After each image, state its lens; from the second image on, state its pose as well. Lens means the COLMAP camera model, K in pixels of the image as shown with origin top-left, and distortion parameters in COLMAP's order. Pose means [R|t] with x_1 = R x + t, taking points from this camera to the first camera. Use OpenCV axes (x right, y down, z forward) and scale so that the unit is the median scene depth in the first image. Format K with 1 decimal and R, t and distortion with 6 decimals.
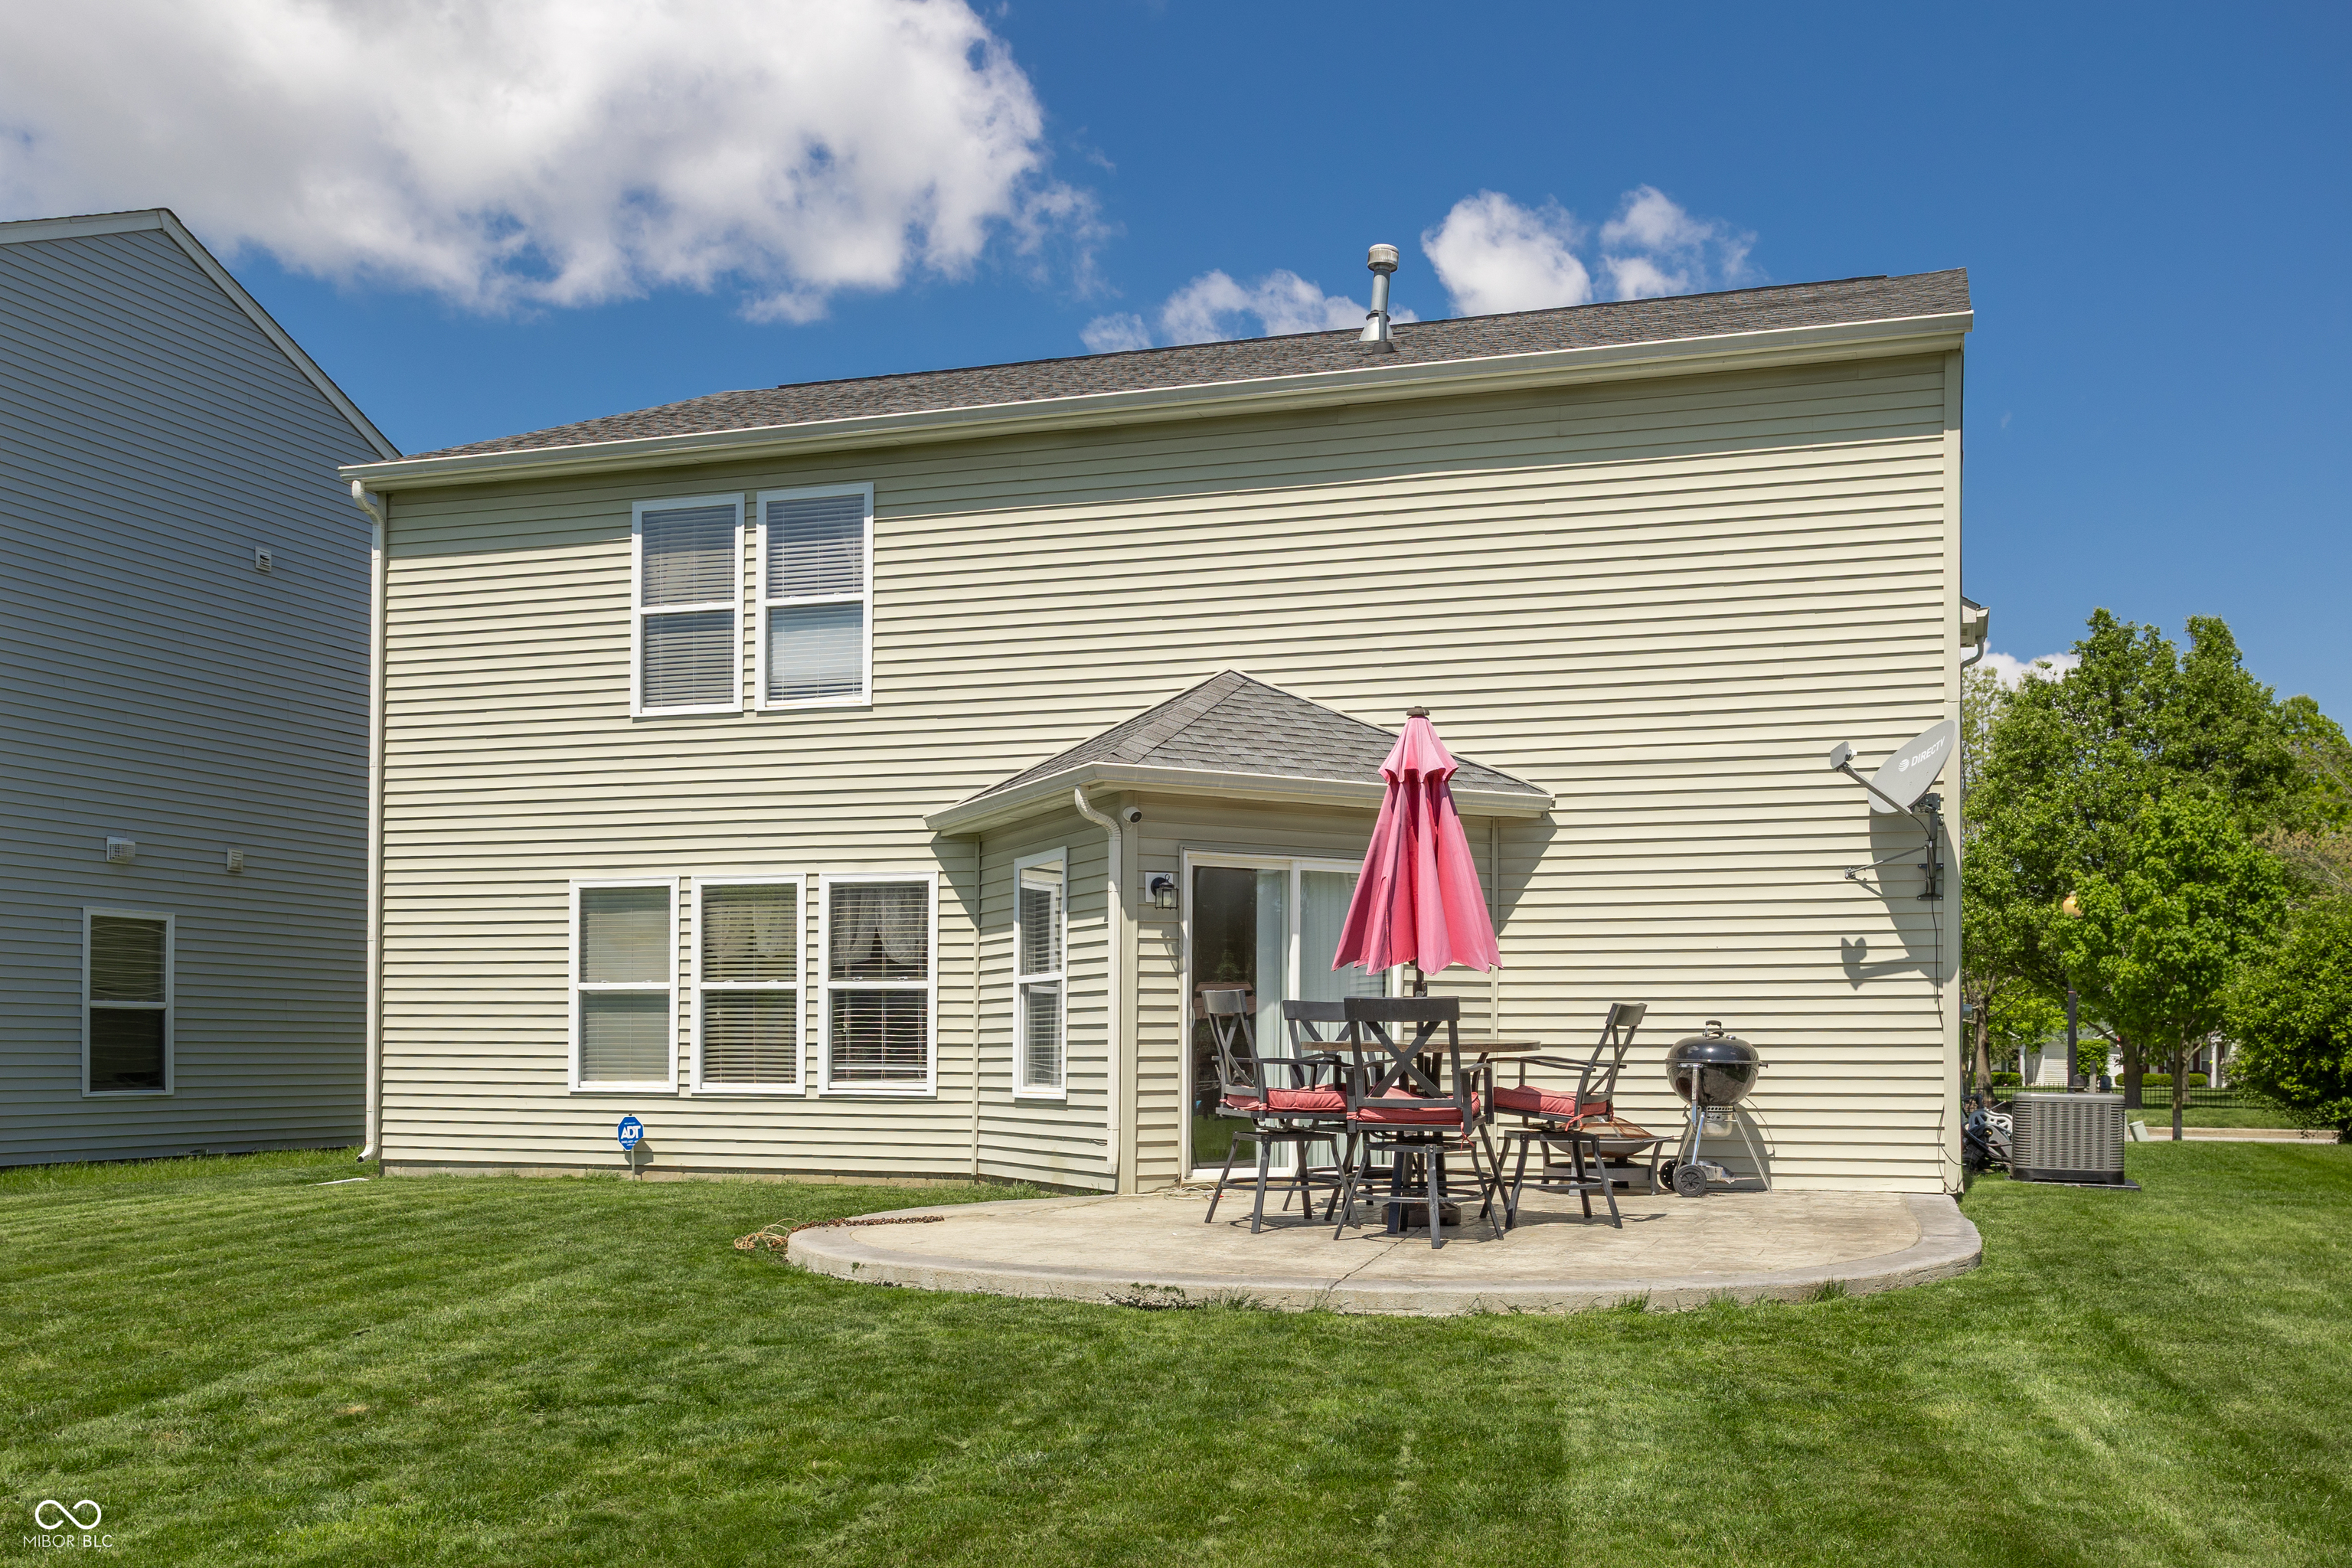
lens RADIAL K [[1873.4, 0, 1182.6], [0, 1873.4, 785.8], [0, 0, 1]] dist [-0.005900, -0.004227]
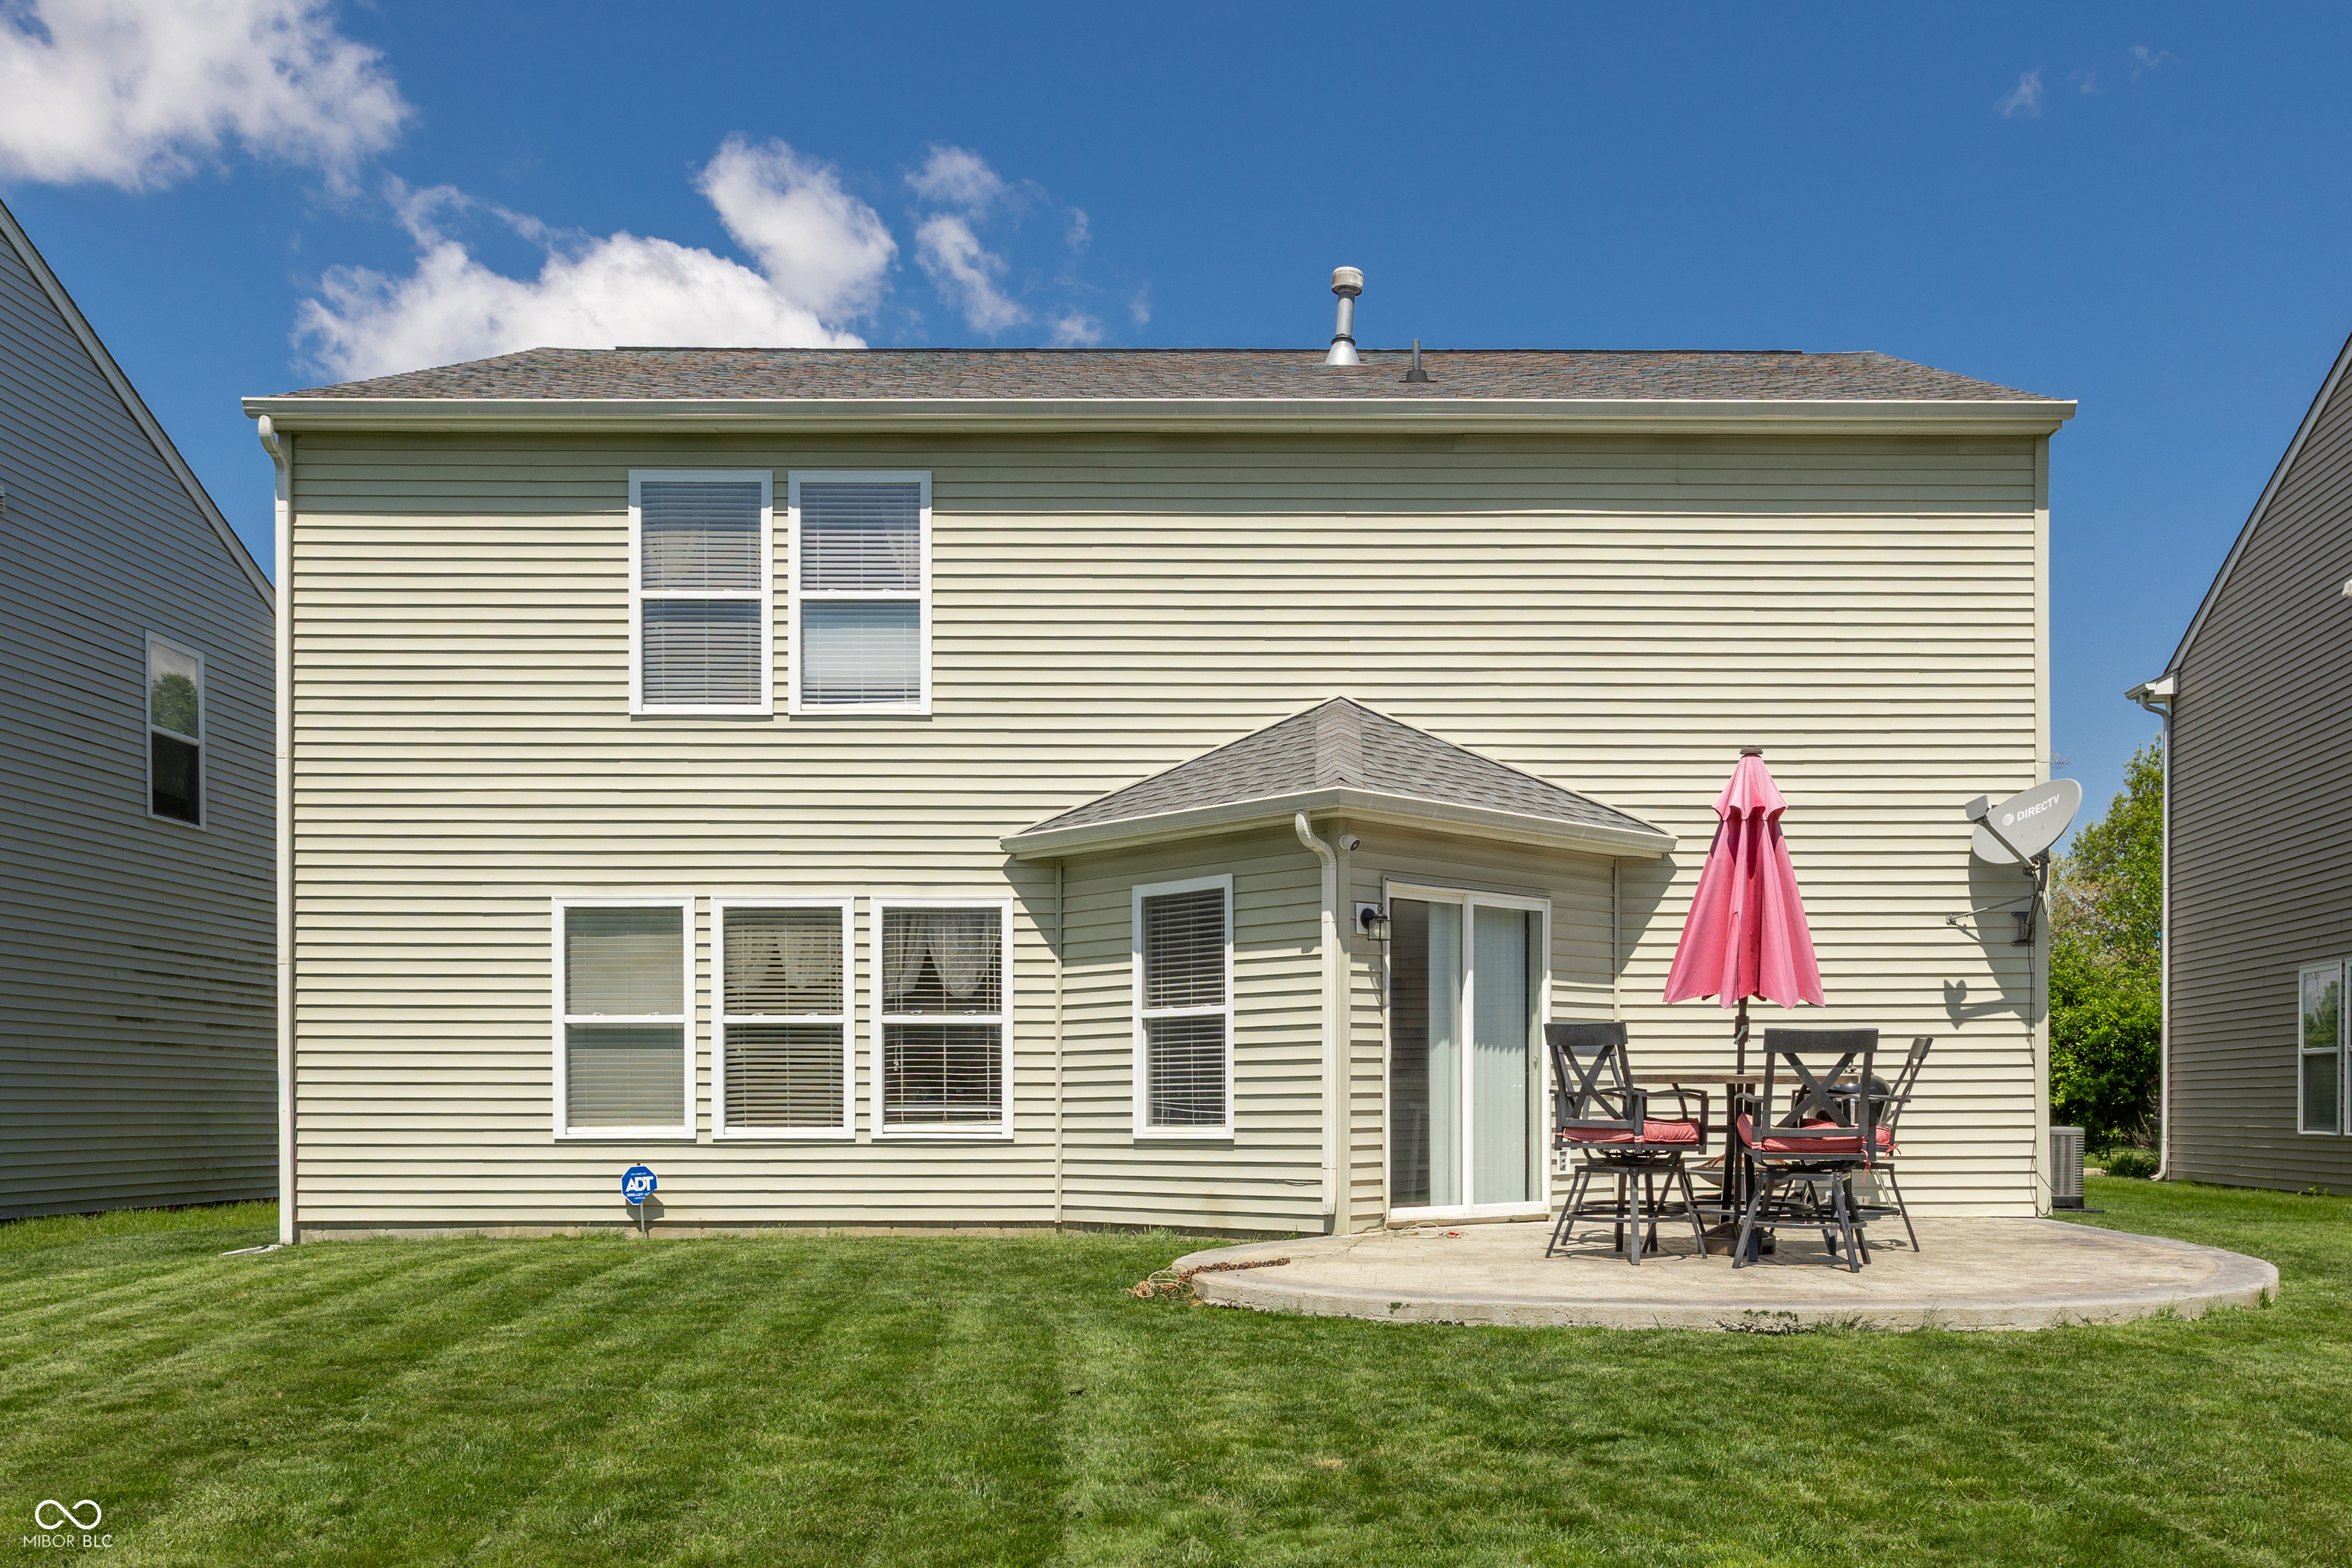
lens RADIAL K [[1981.2, 0, 1149.7], [0, 1981.2, 845.8], [0, 0, 1]] dist [-0.008691, 0.003205]
pose [[0.961177, 0.031272, 0.274156, -0.339657], [-0.034388, 0.999387, 0.006568, 0.011540], [-0.273782, -0.015741, 0.961663, 0.039505]]
